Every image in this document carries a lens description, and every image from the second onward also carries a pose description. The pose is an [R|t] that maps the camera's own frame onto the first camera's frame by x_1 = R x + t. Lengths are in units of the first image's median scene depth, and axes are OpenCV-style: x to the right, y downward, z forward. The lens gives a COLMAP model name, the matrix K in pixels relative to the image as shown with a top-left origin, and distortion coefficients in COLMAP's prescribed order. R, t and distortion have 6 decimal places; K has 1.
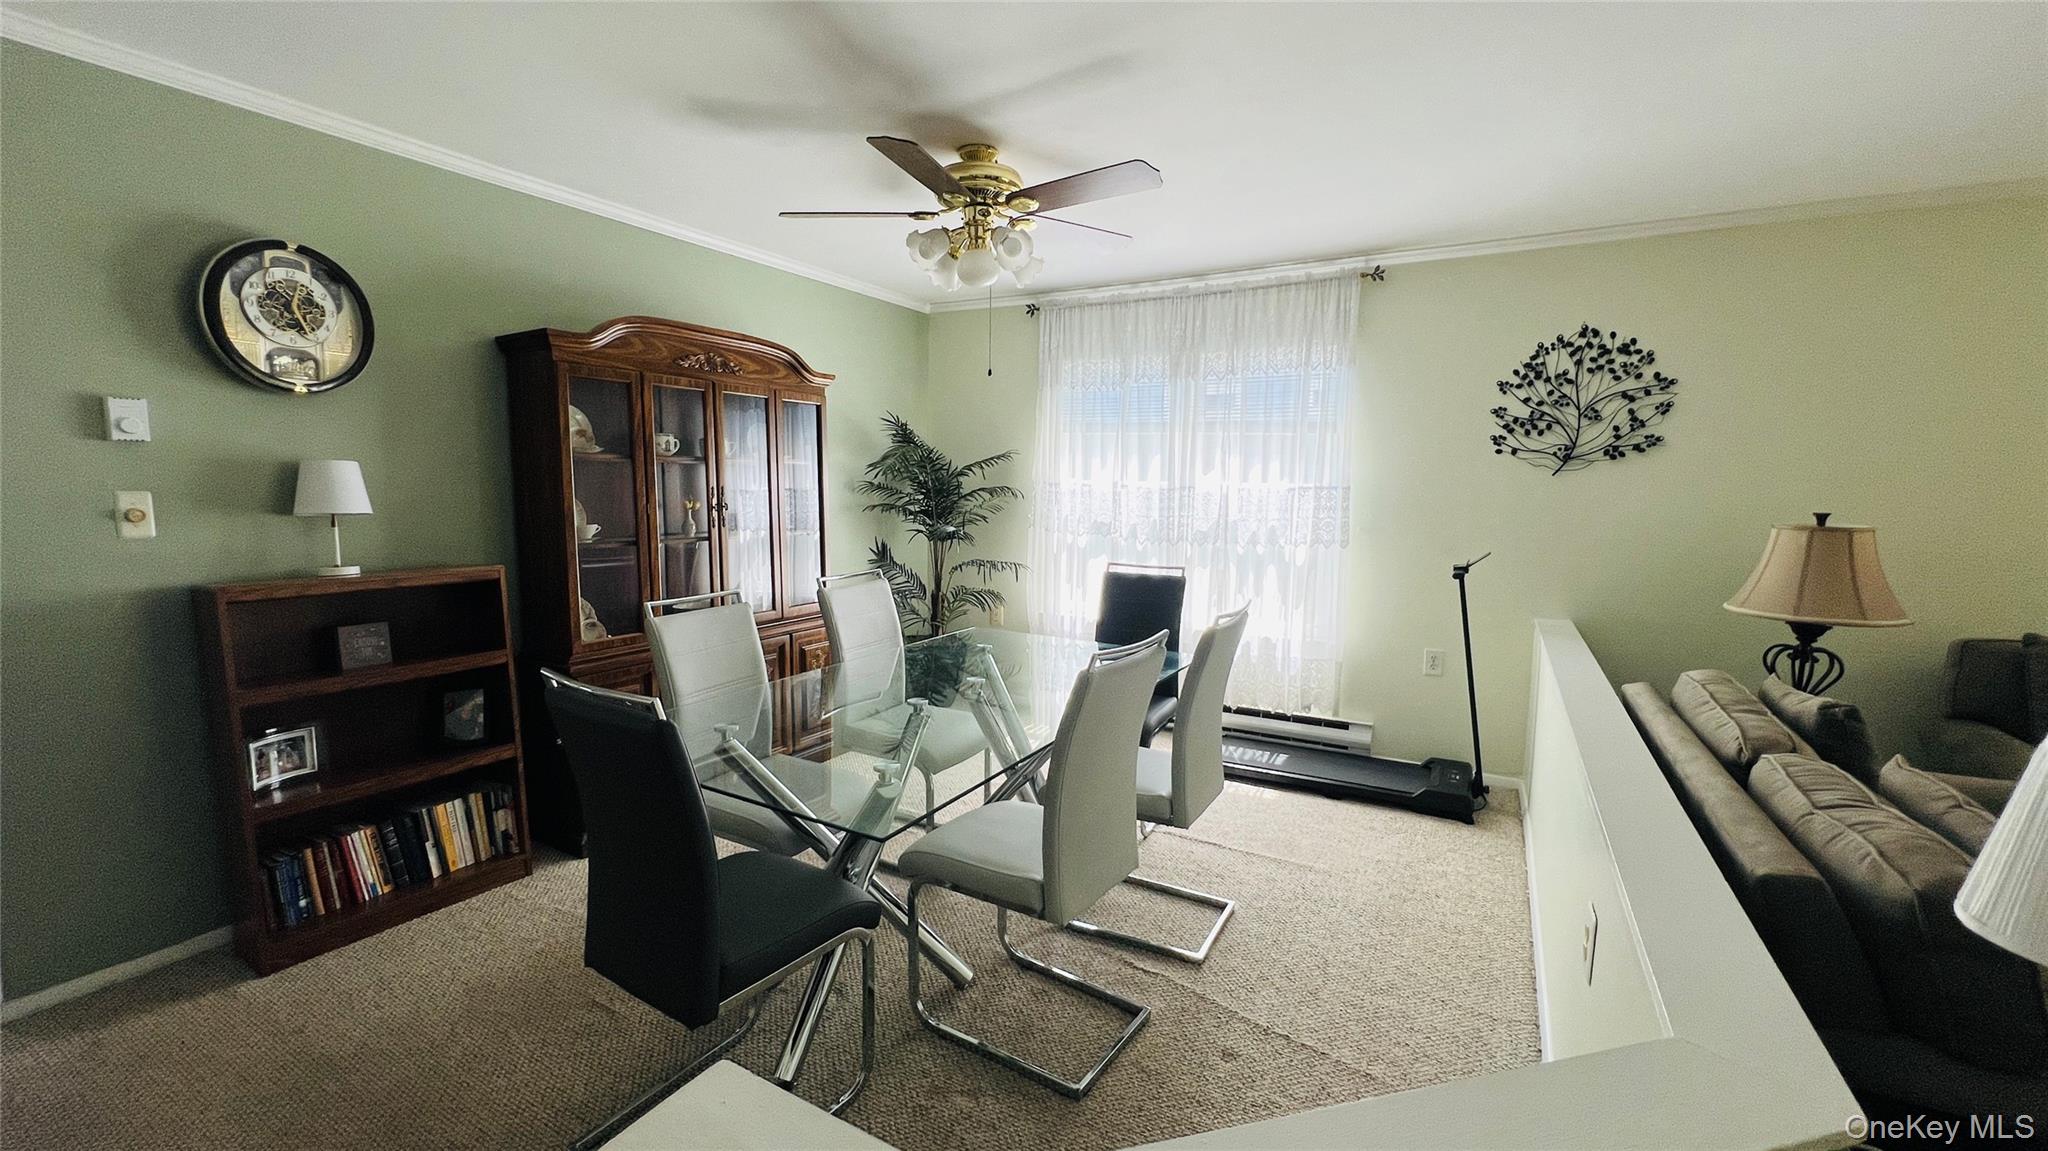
lens RADIAL K [[807.5, 0, 1020.9], [0, 807.5, 588.1], [0, 0, 1]] dist [-0.001667, -0.000197]
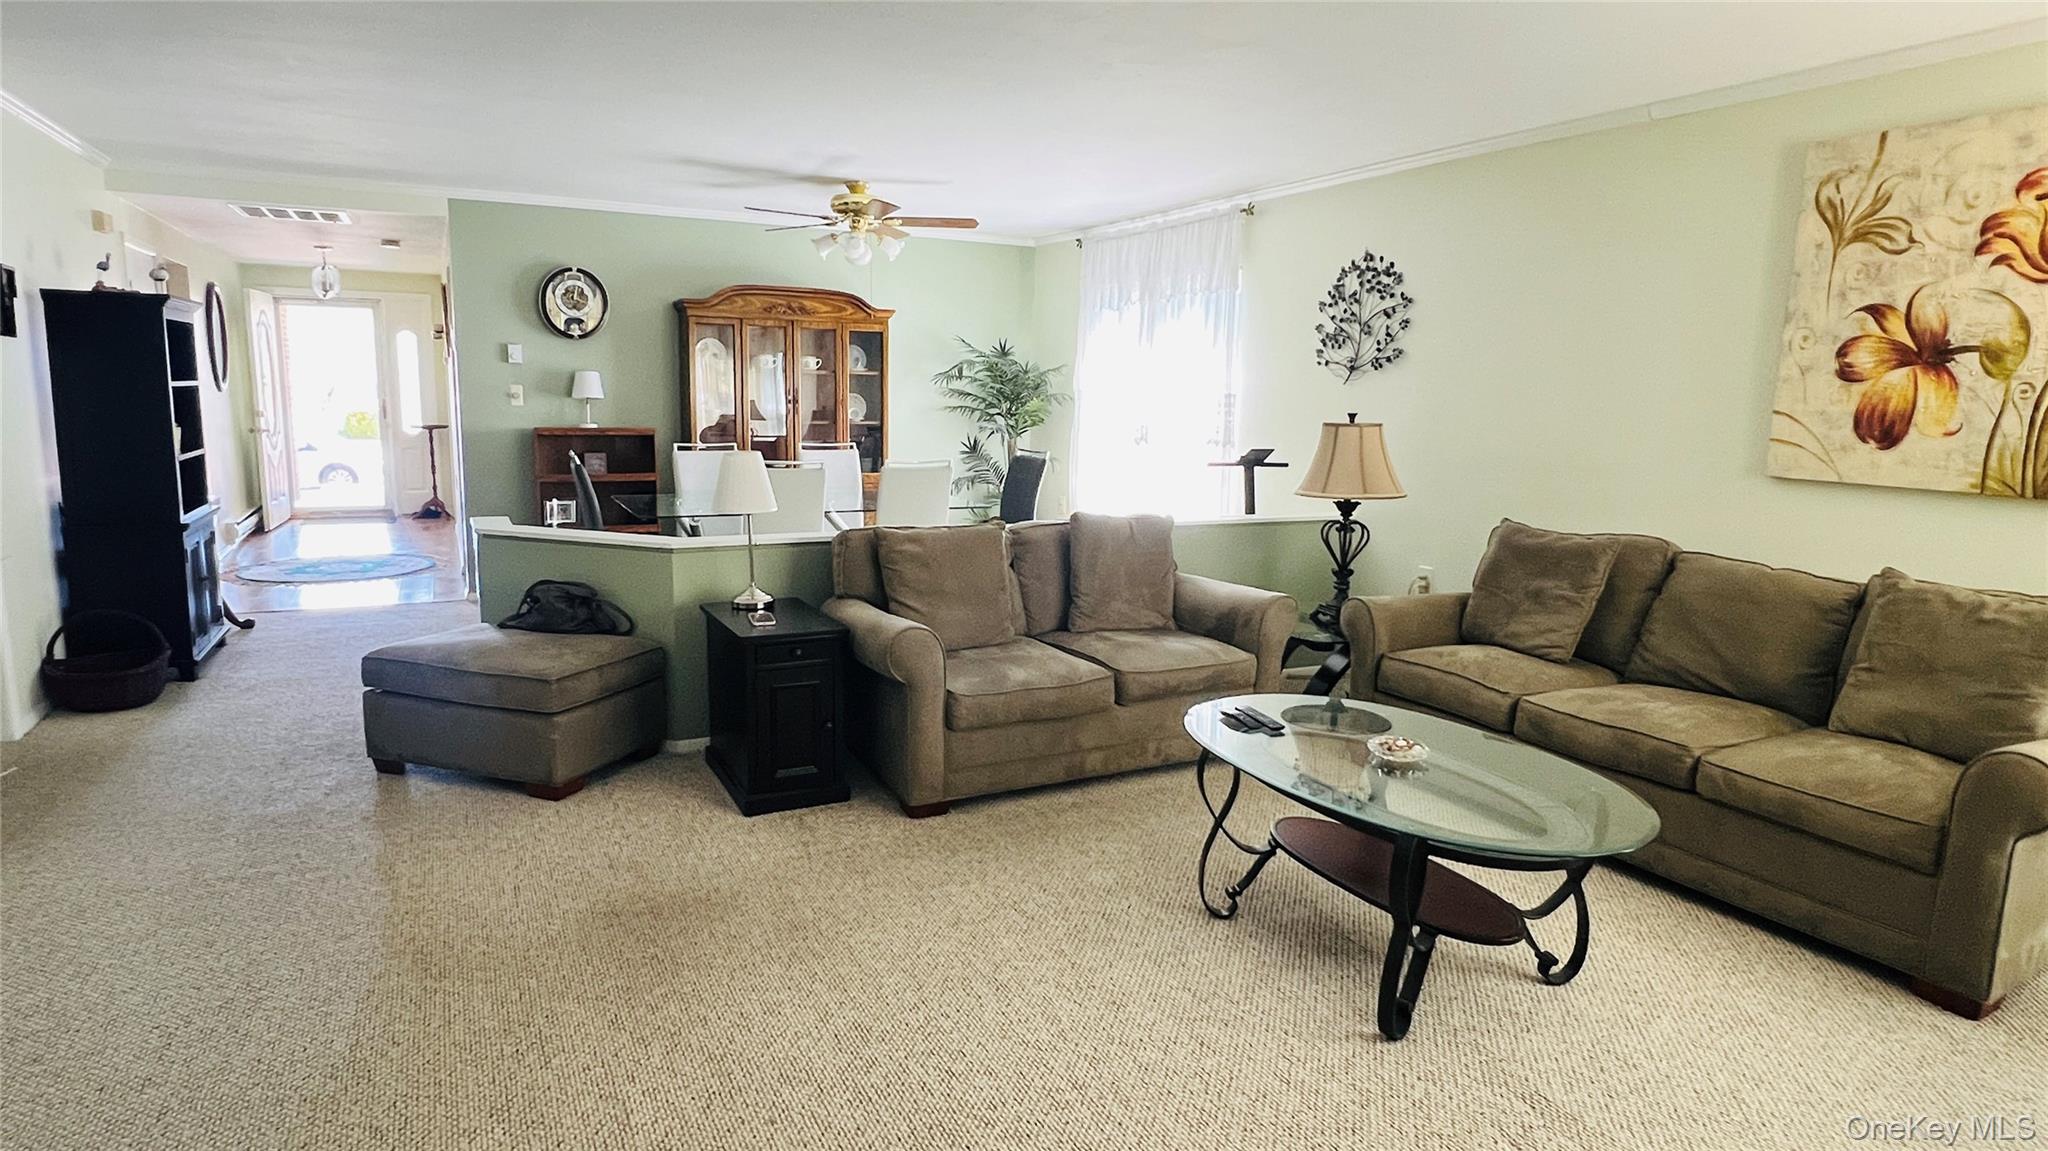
lens RADIAL K [[1127.6, 0, 1022.3], [0, 1127.6, 579.9], [0, 0, 1]] dist [0.004614, 0.000562]
pose [[0.840862, 0.097745, -0.532350, 1.190378], [-0.084464, 0.995205, 0.049317, 0.096265], [0.534618, 0.003496, 0.845087, -0.595265]]
